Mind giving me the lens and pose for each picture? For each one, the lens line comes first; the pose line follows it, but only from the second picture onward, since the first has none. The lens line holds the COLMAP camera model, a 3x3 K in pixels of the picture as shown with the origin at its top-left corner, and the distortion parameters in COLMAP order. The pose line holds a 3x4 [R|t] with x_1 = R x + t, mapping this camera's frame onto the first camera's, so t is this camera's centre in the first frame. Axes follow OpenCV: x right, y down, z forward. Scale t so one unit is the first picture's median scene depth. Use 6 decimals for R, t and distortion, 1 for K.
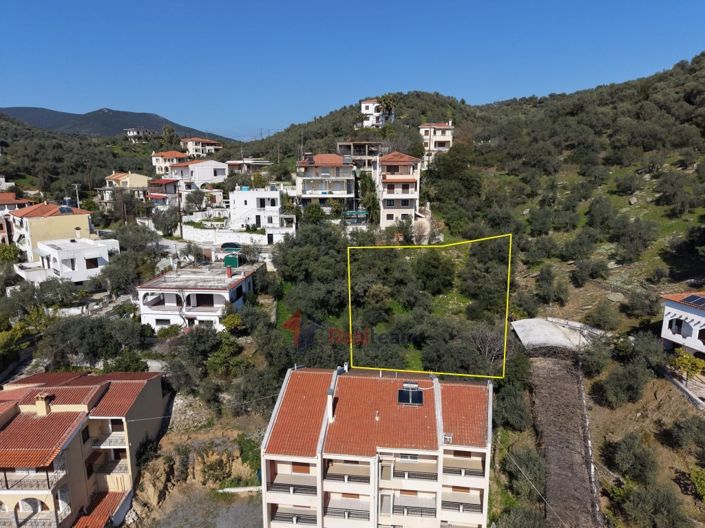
lens RADIAL K [[470.2, 0, 352.5], [0, 470.2, 264.0], [0, 0, 1]] dist [0.043224, -0.052138]
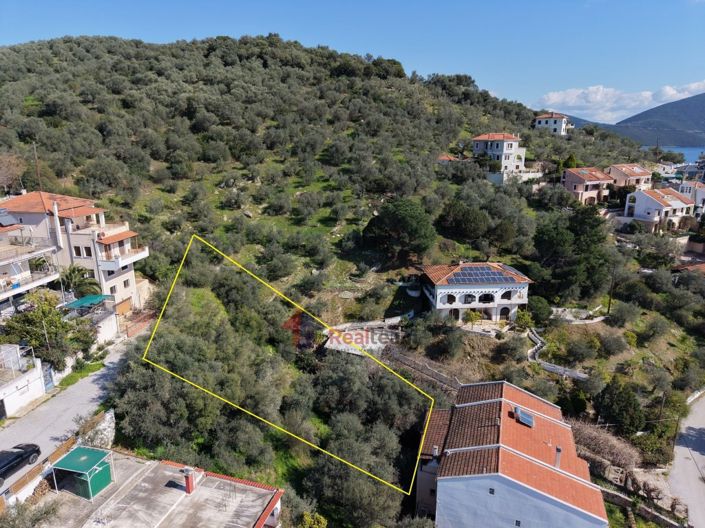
lens RADIAL K [[470.2, 0, 352.5], [0, 470.2, 264.0], [0, 0, 1]] dist [0.043224, -0.052138]
pose [[0.216908, -0.253919, 0.942590, -0.491476], [0.196208, 0.957214, 0.212707, -0.218122], [-0.956270, 0.138806, 0.257449, 0.487980]]
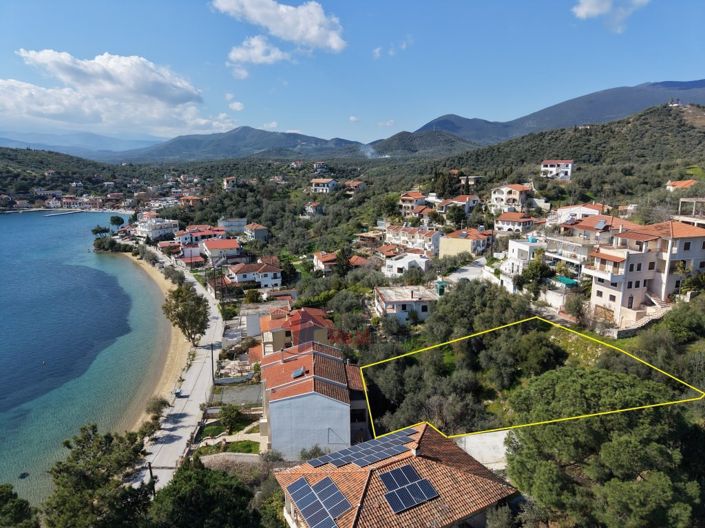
lens RADIAL K [[470.2, 0, 352.5], [0, 470.2, 264.0], [0, 0, 1]] dist [0.043224, -0.052138]
pose [[0.208325, 0.201937, -0.956986, 0.846799], [-0.187773, 0.968510, 0.163493, -0.217572], [0.959866, 0.145637, 0.239683, 0.324249]]
